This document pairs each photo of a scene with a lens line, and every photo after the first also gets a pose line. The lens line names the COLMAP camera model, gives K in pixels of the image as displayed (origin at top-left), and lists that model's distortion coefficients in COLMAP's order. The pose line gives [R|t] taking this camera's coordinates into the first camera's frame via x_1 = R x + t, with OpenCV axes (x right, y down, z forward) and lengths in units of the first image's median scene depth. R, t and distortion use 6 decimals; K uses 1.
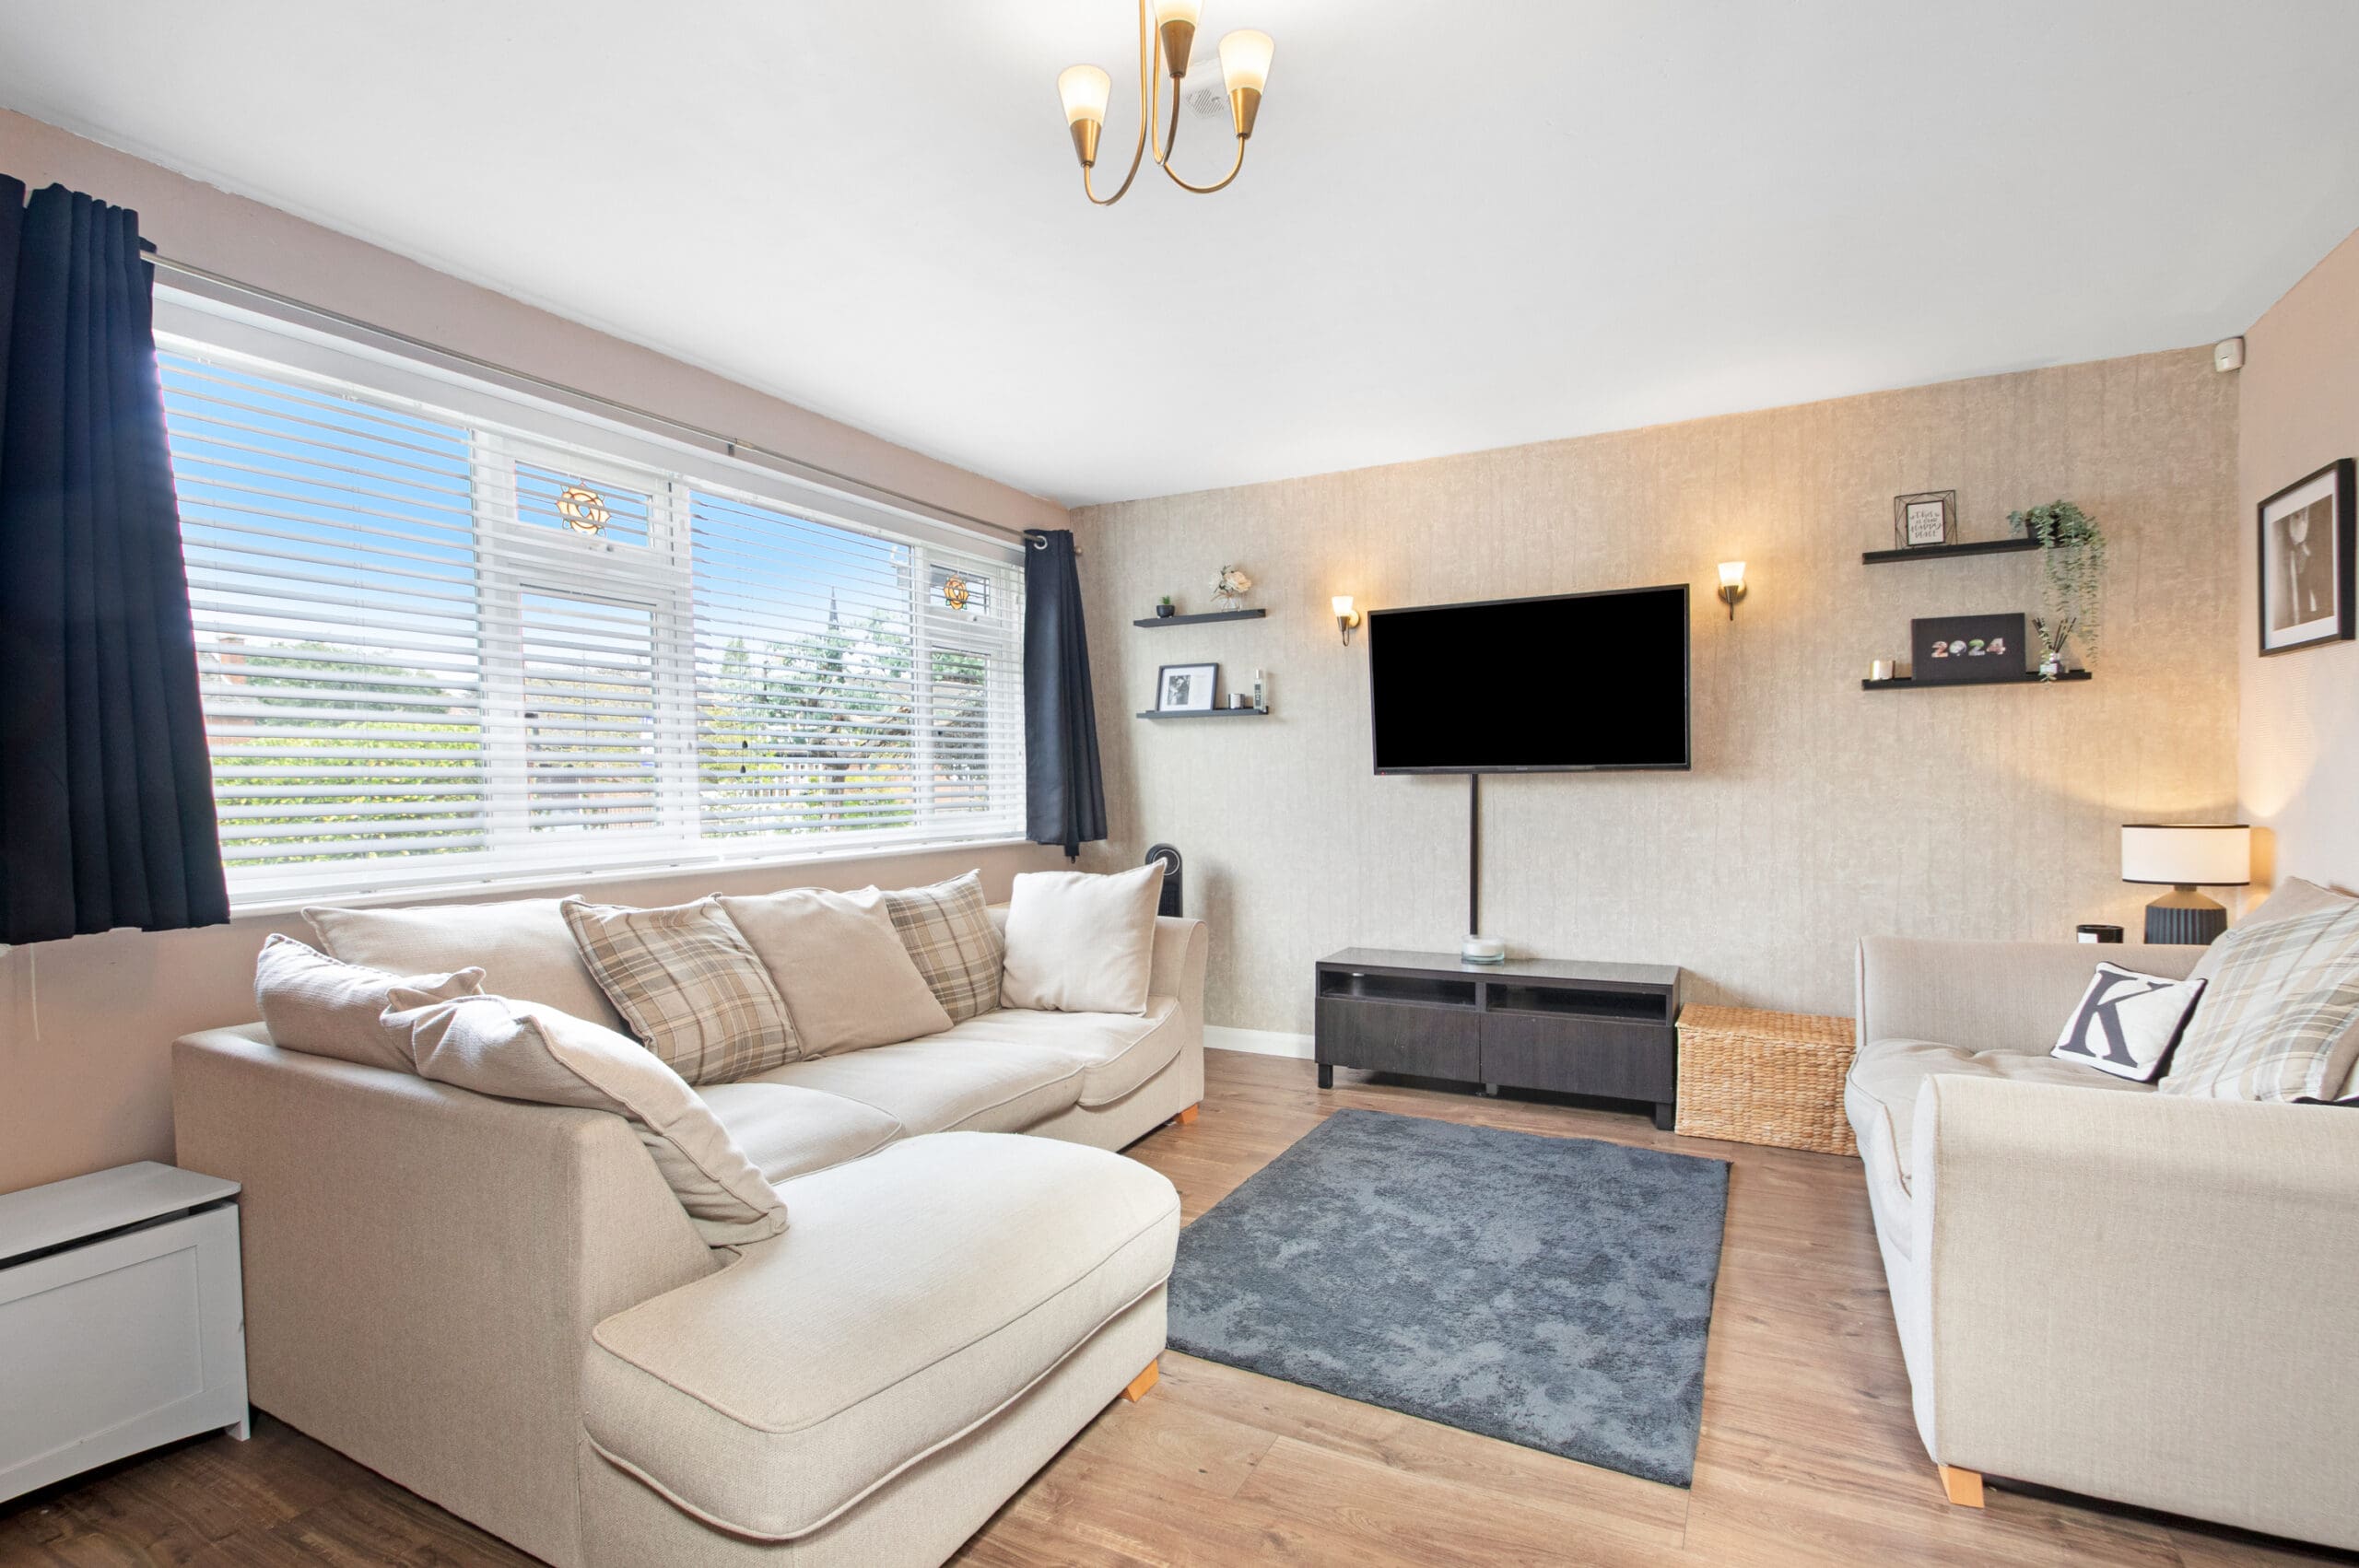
lens RADIAL K [[1117.8, 0, 1179.7], [0, 1117.8, 755.0], [0, 0, 1]] dist [-0.002030, -0.000783]
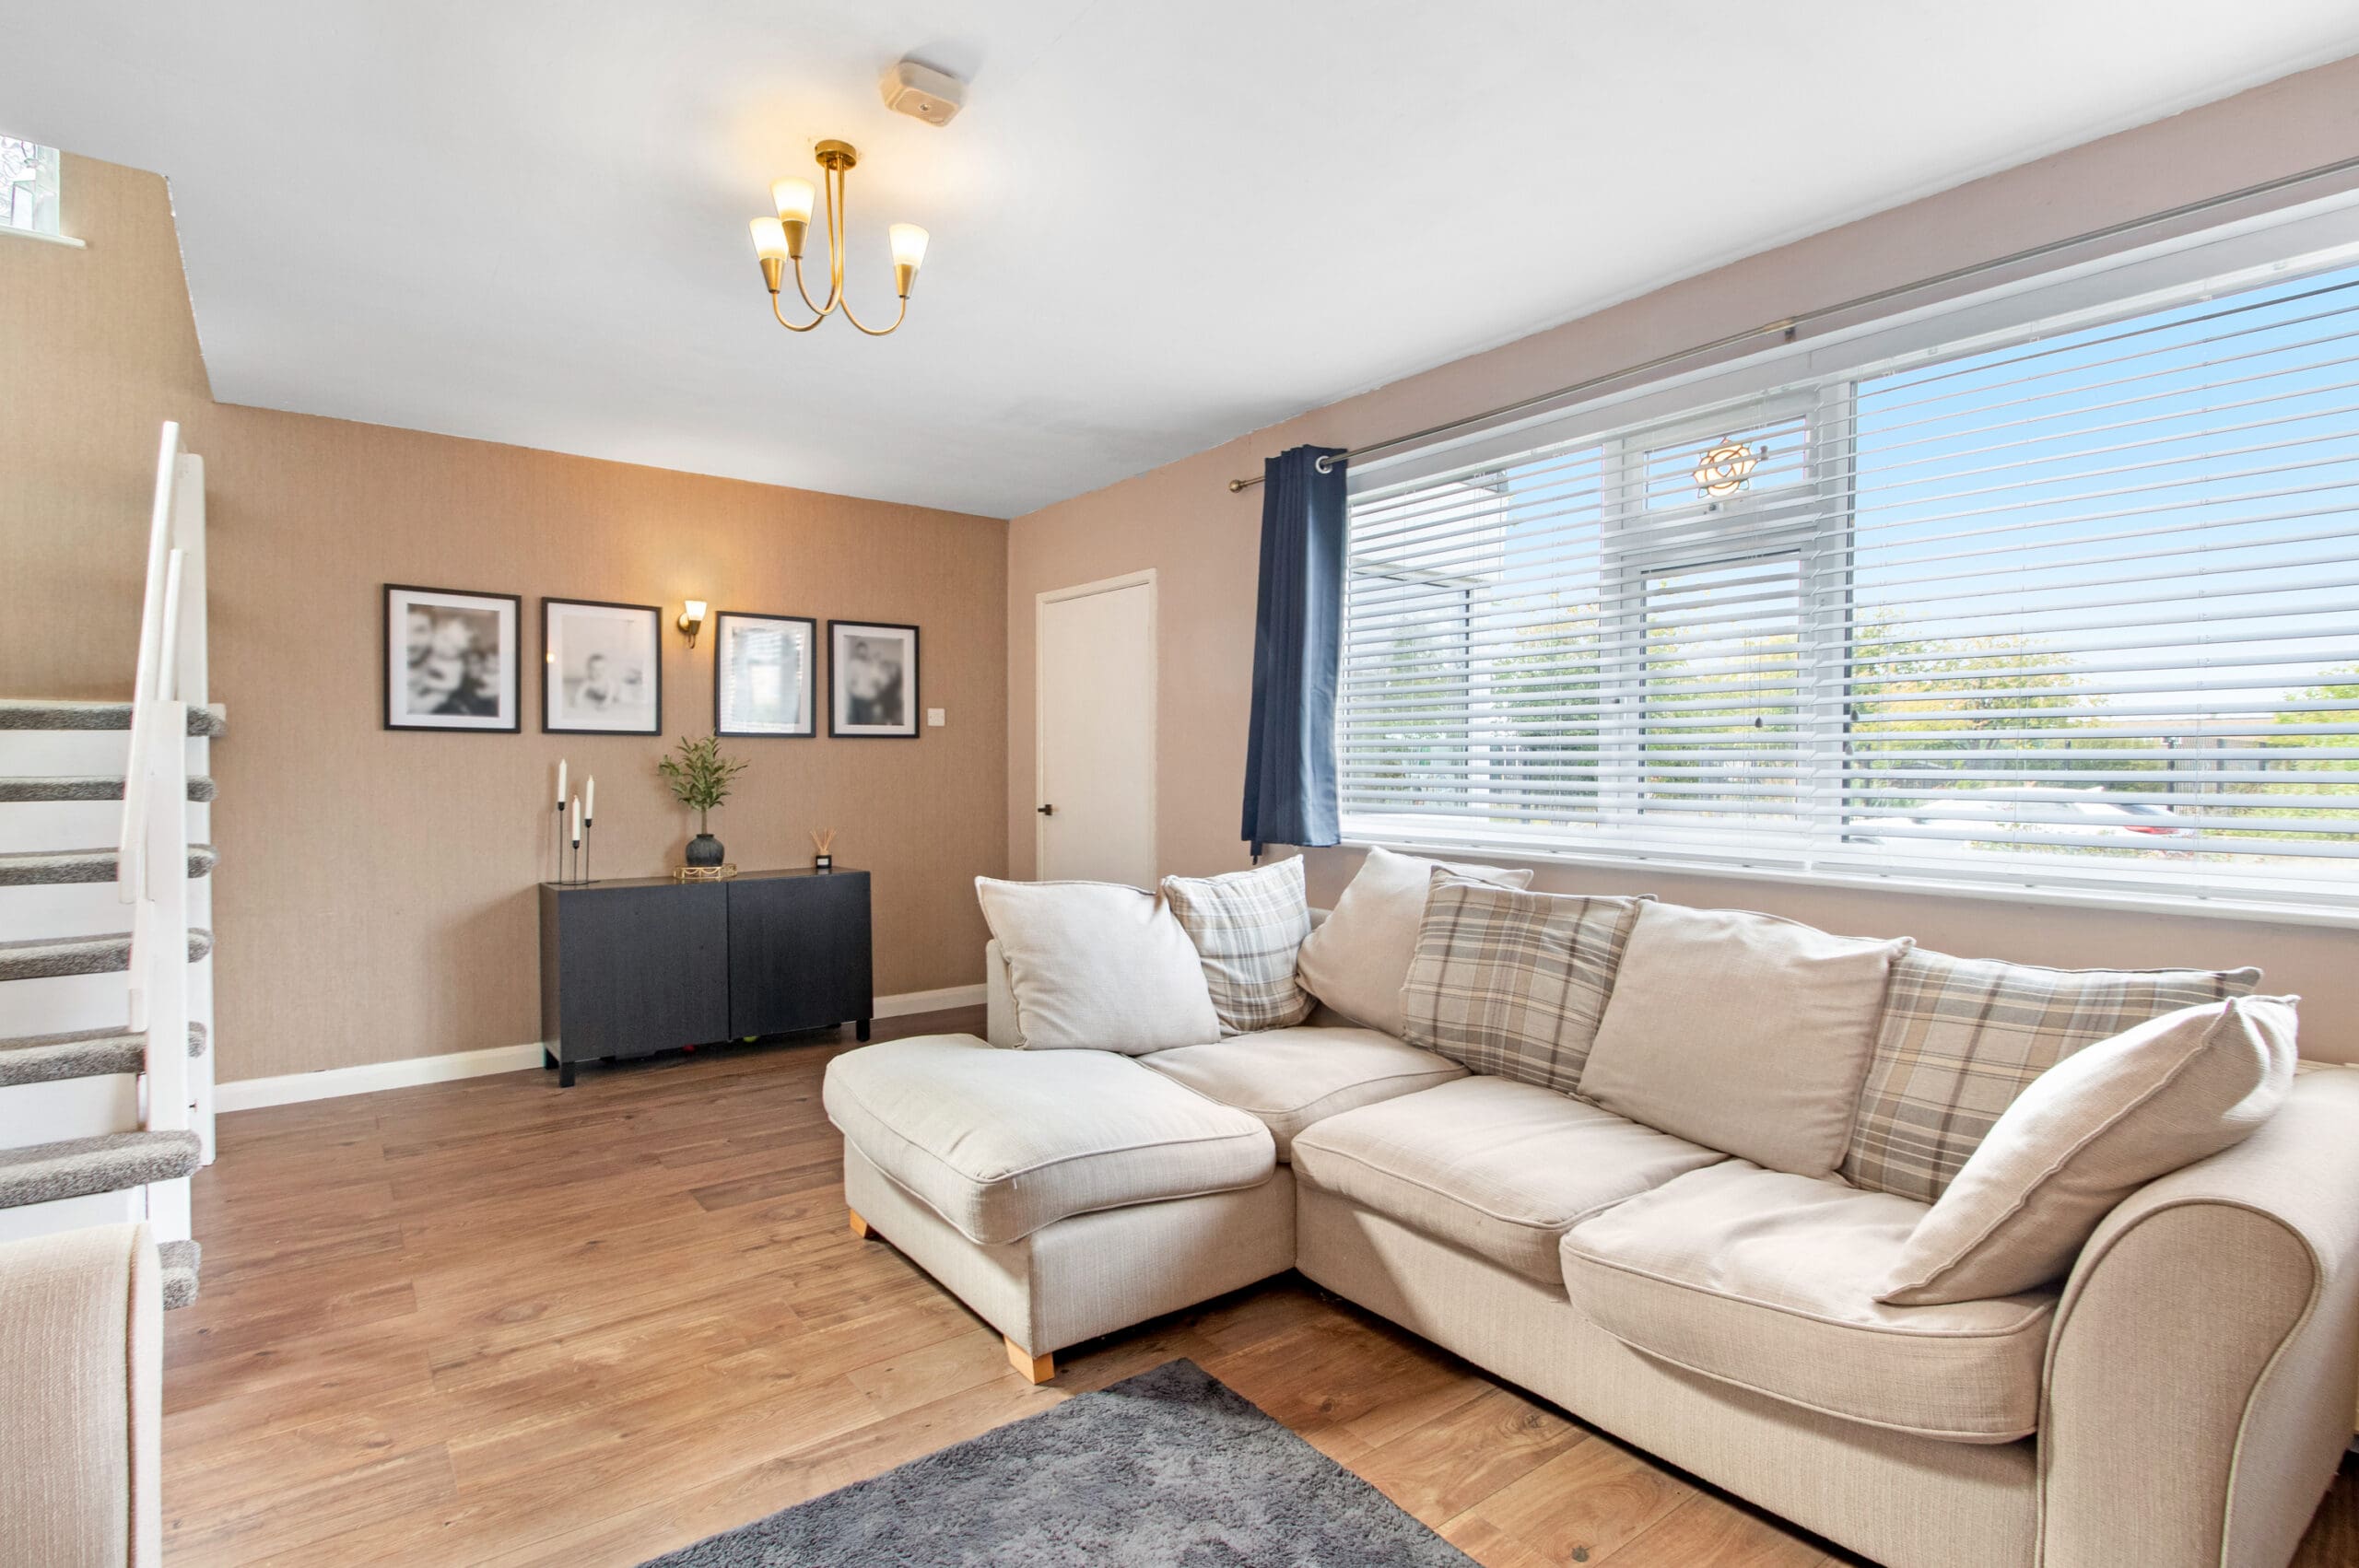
lens RADIAL K [[1125.8, 0, 1119.7], [0, 1125.8, 788.1], [0, 0, 1]] dist [0.000713, 0.000063]
pose [[-0.441551, 0.030437, -0.896720, 0.759706], [0.025106, 0.999452, 0.021562, 0.014722], [0.896885, -0.012992, -0.442073, 1.396755]]
